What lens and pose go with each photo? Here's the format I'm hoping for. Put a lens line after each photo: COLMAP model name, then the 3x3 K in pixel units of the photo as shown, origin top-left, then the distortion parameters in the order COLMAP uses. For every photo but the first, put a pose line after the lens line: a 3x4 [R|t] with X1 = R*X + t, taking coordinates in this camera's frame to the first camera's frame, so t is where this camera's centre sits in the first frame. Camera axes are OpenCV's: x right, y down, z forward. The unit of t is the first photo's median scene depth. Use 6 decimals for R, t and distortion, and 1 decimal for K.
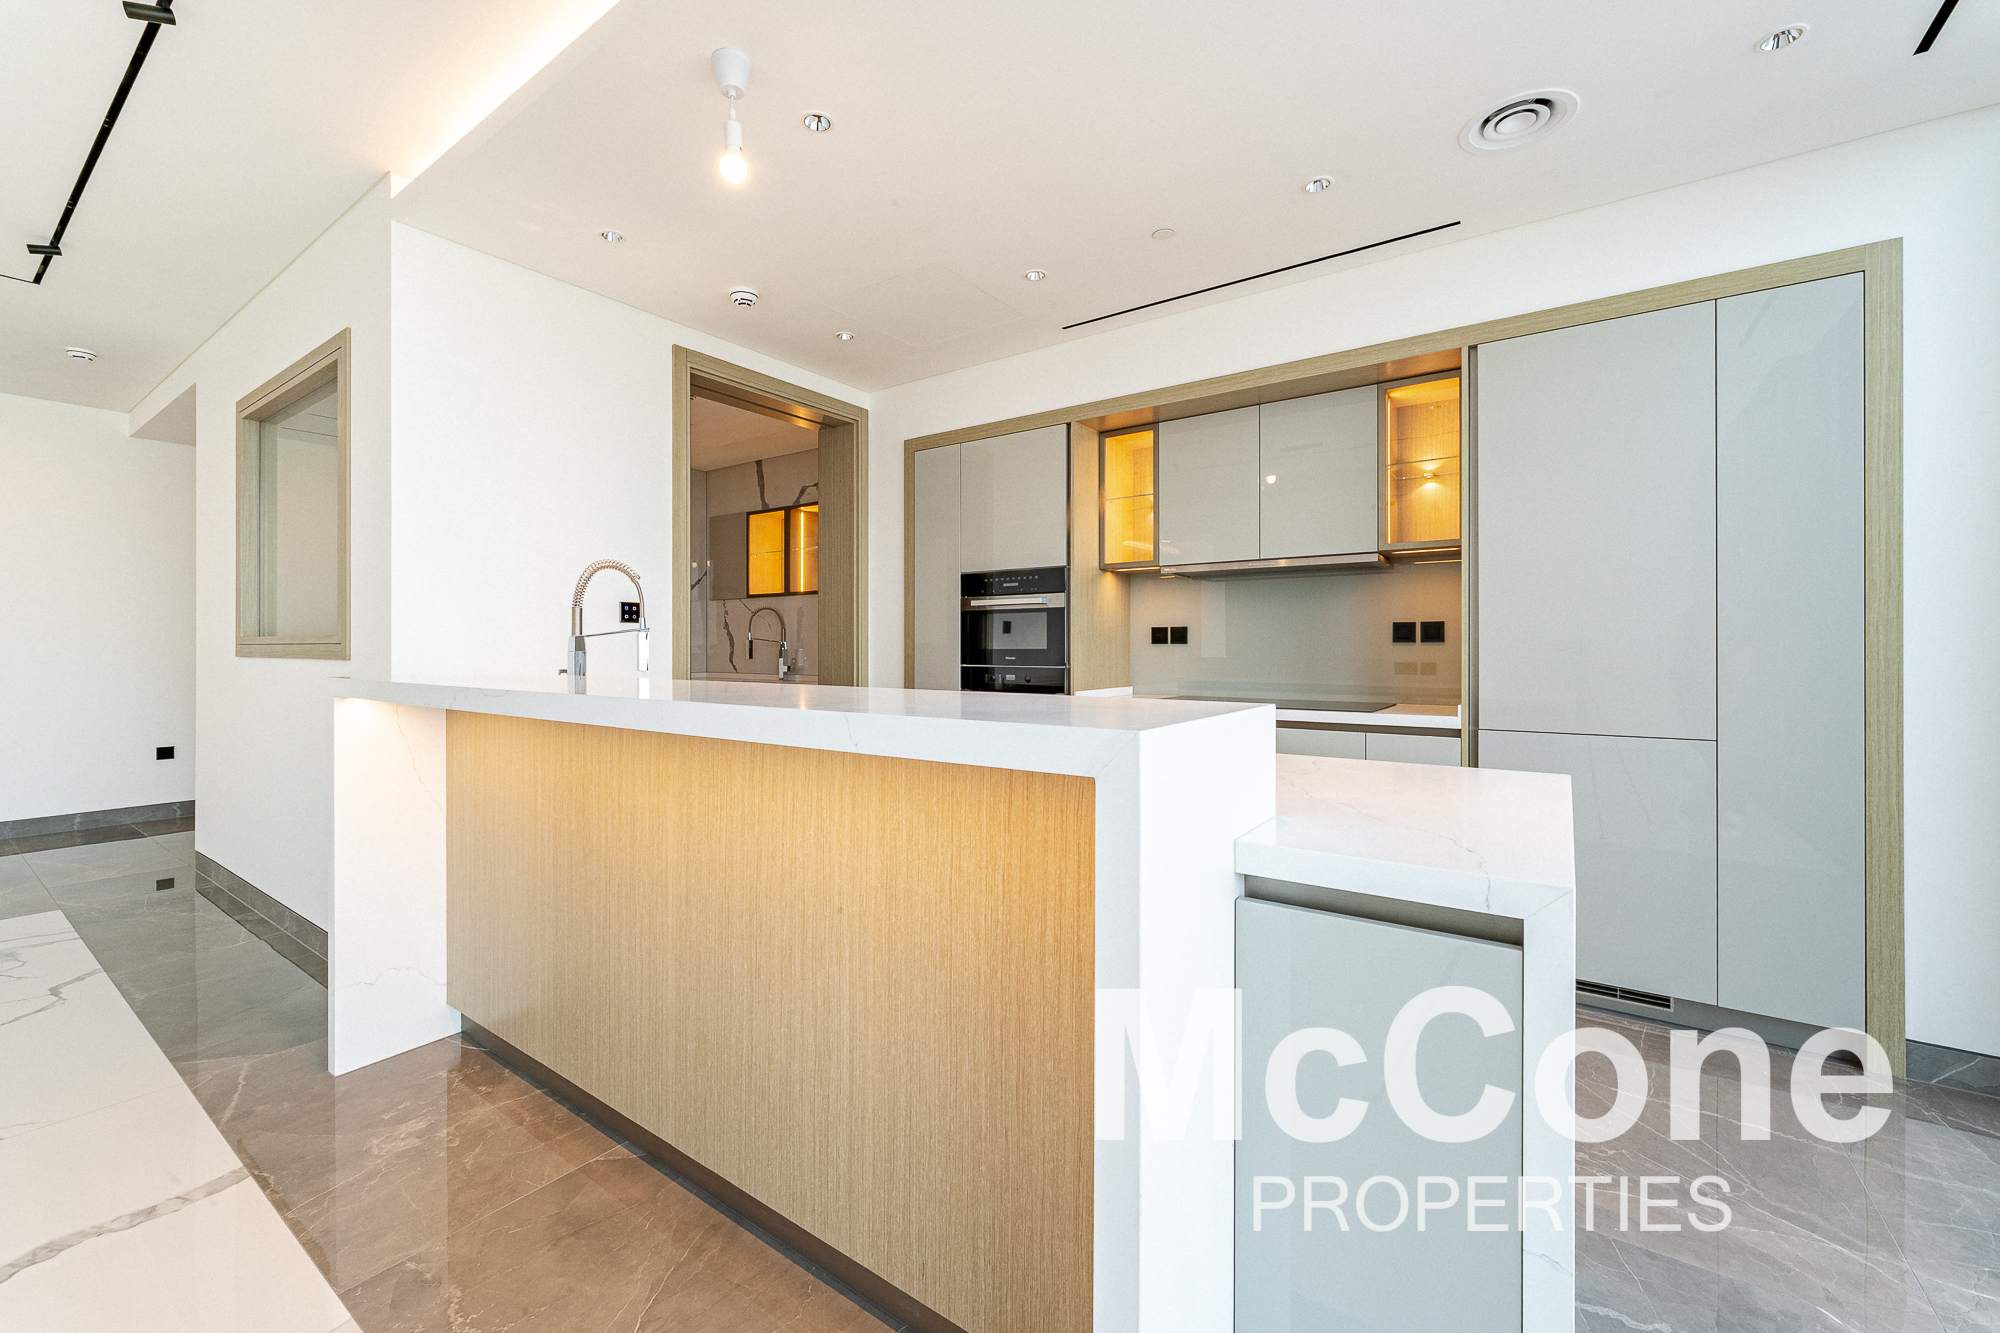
lens RADIAL K [[816.2, 0, 997.5], [0, 816.2, 648.1], [0, 0, 1]] dist [-0.002960, 0.001054]
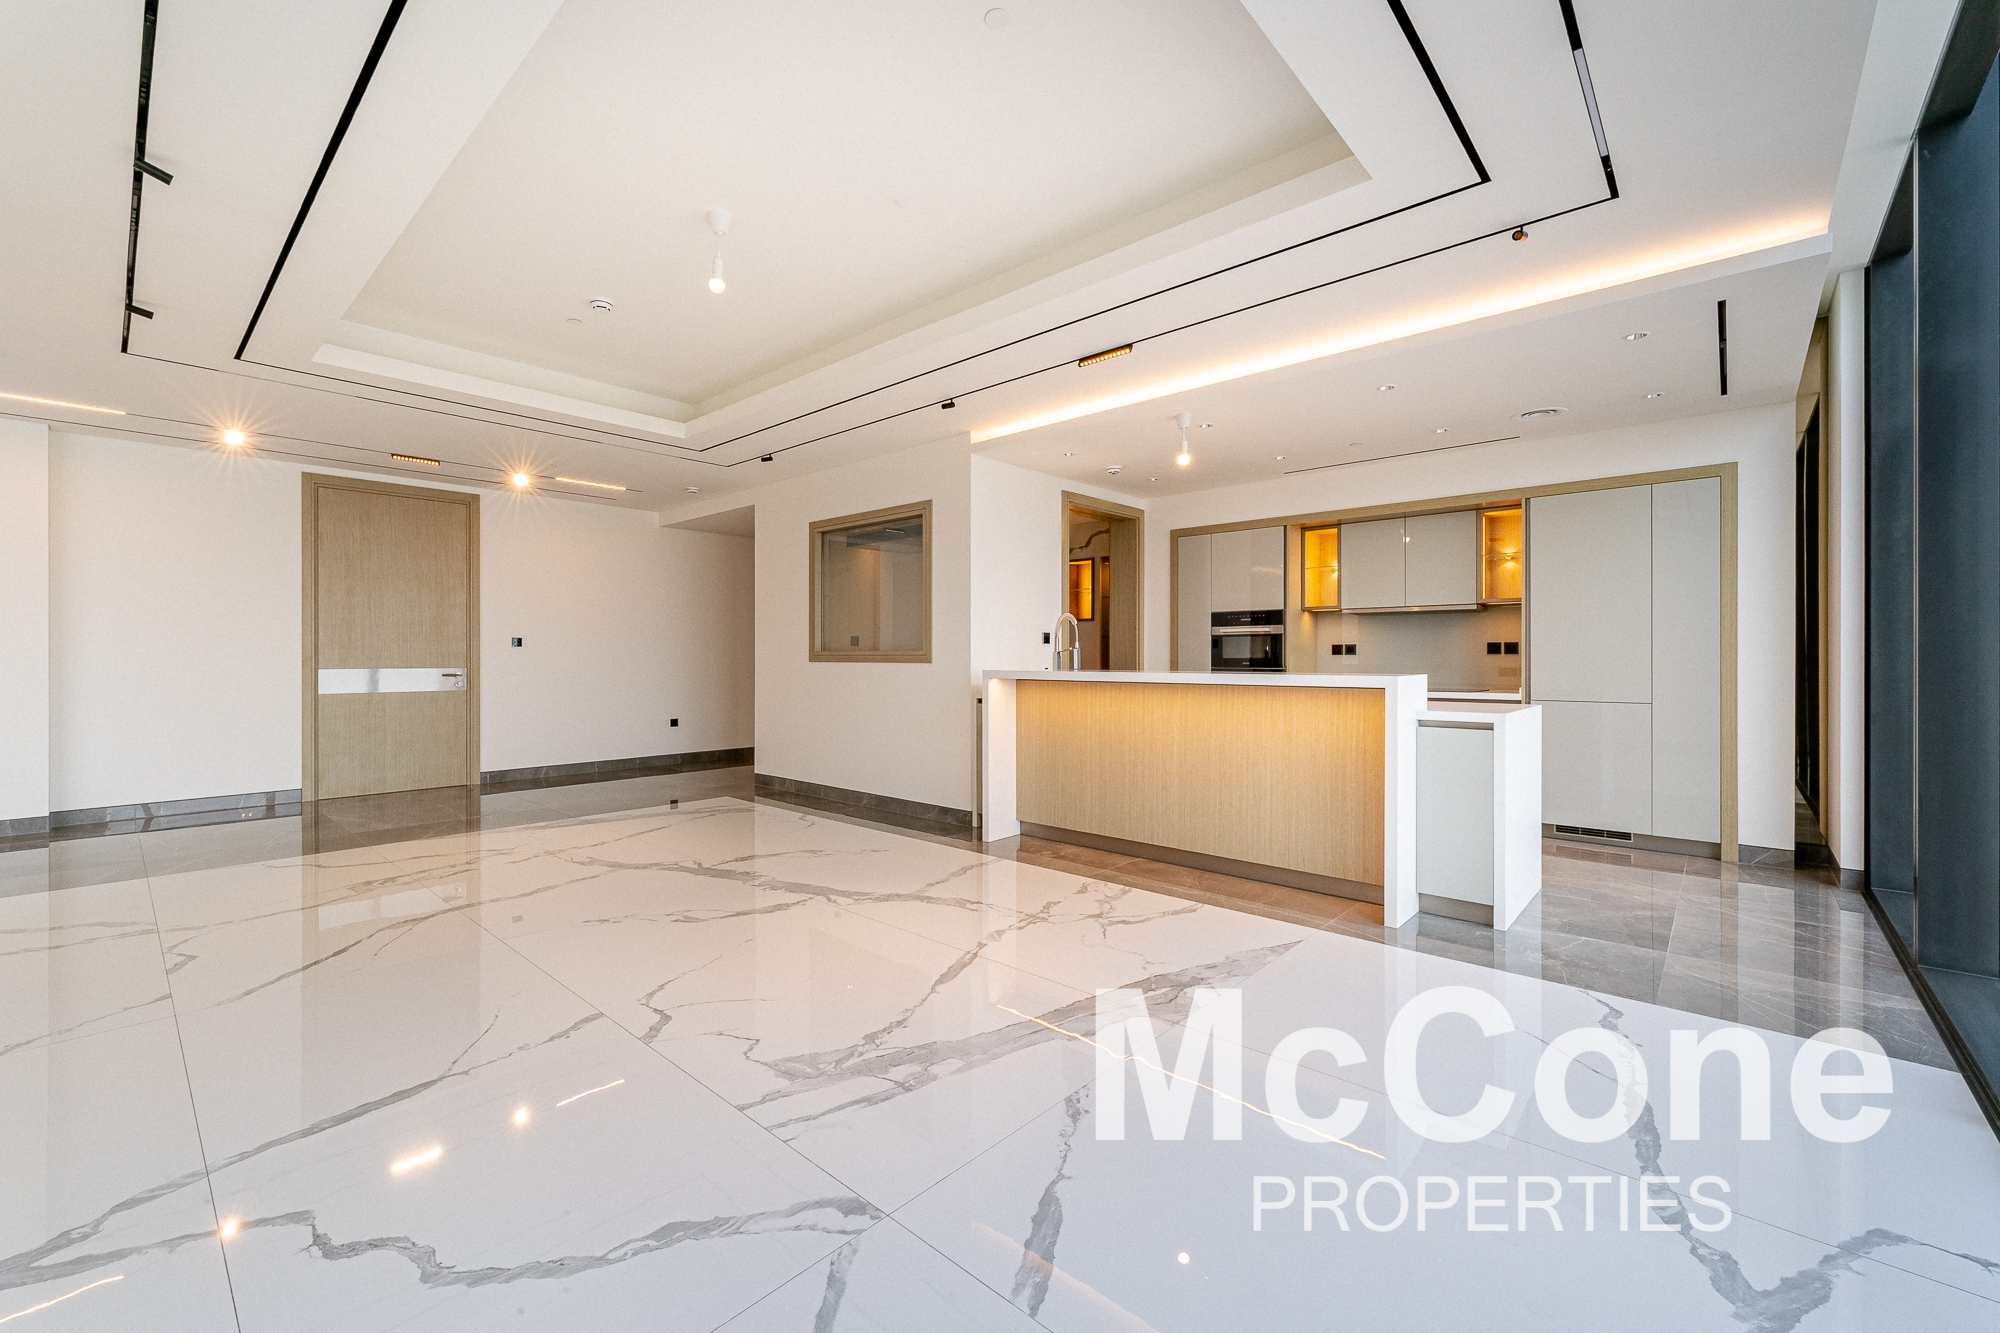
lens RADIAL K [[816.2, 0, 986.2], [0, 816.2, 655.6], [0, 0, 1]] dist [-0.002960, 0.001054]
pose [[0.990711, 0.000095, -0.135984, -0.307366], [-0.000393, 0.999998, -0.002163, 0.000127], [0.135984, 0.002197, 0.990709, -0.792499]]
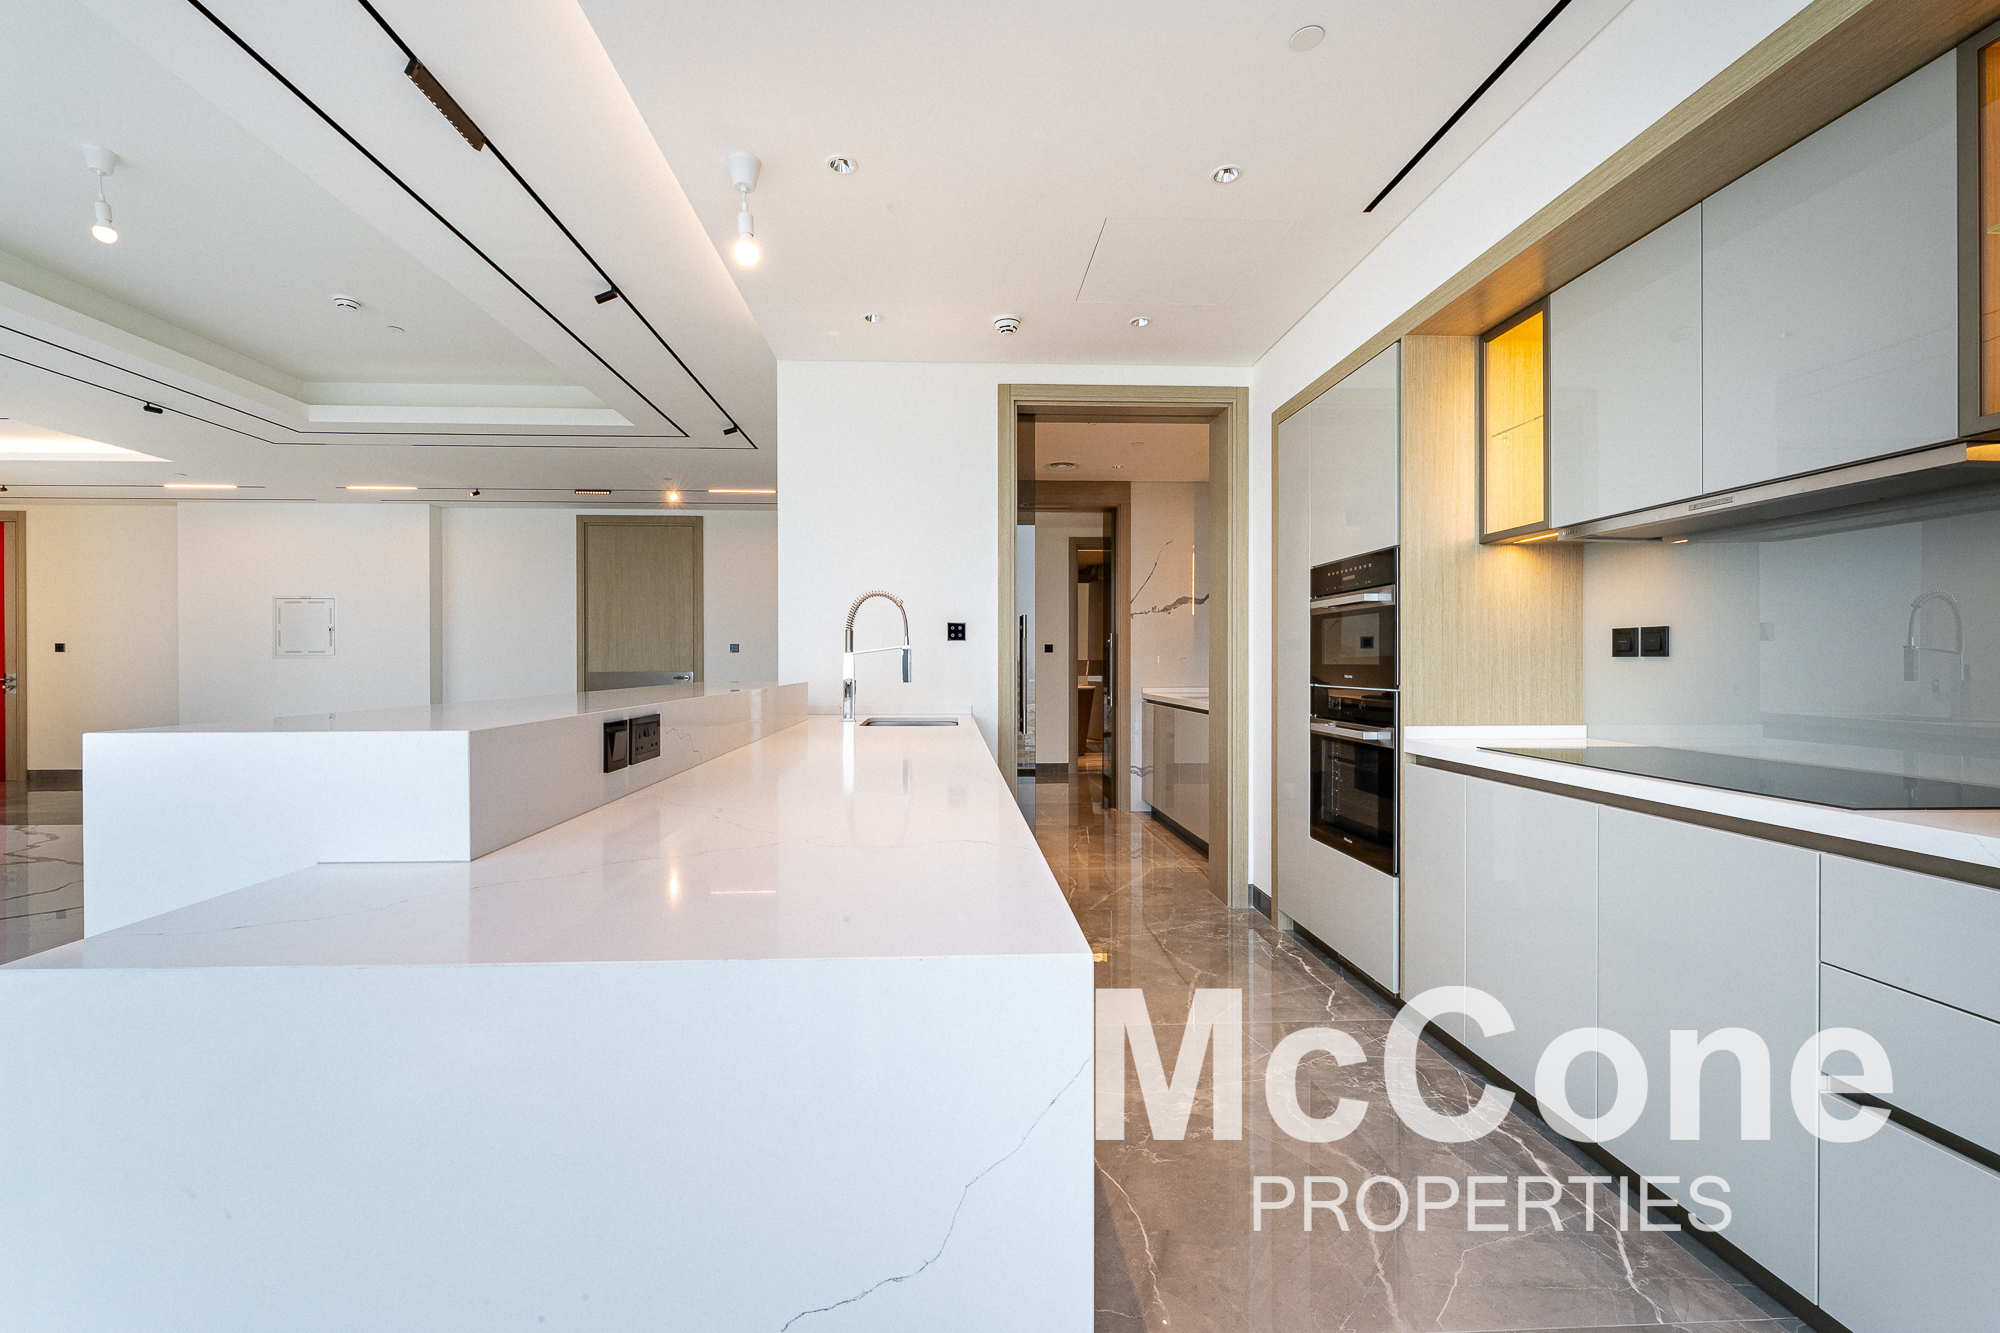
lens RADIAL K [[816.2, 0, 980.2], [0, 816.2, 668.0], [0, 0, 1]] dist [-0.002960, 0.001054]
pose [[0.601068, 0.006597, -0.799171, 0.442648], [-0.000581, 0.999969, 0.007818, -0.001417], [0.799198, -0.004235, 0.601053, 0.309718]]
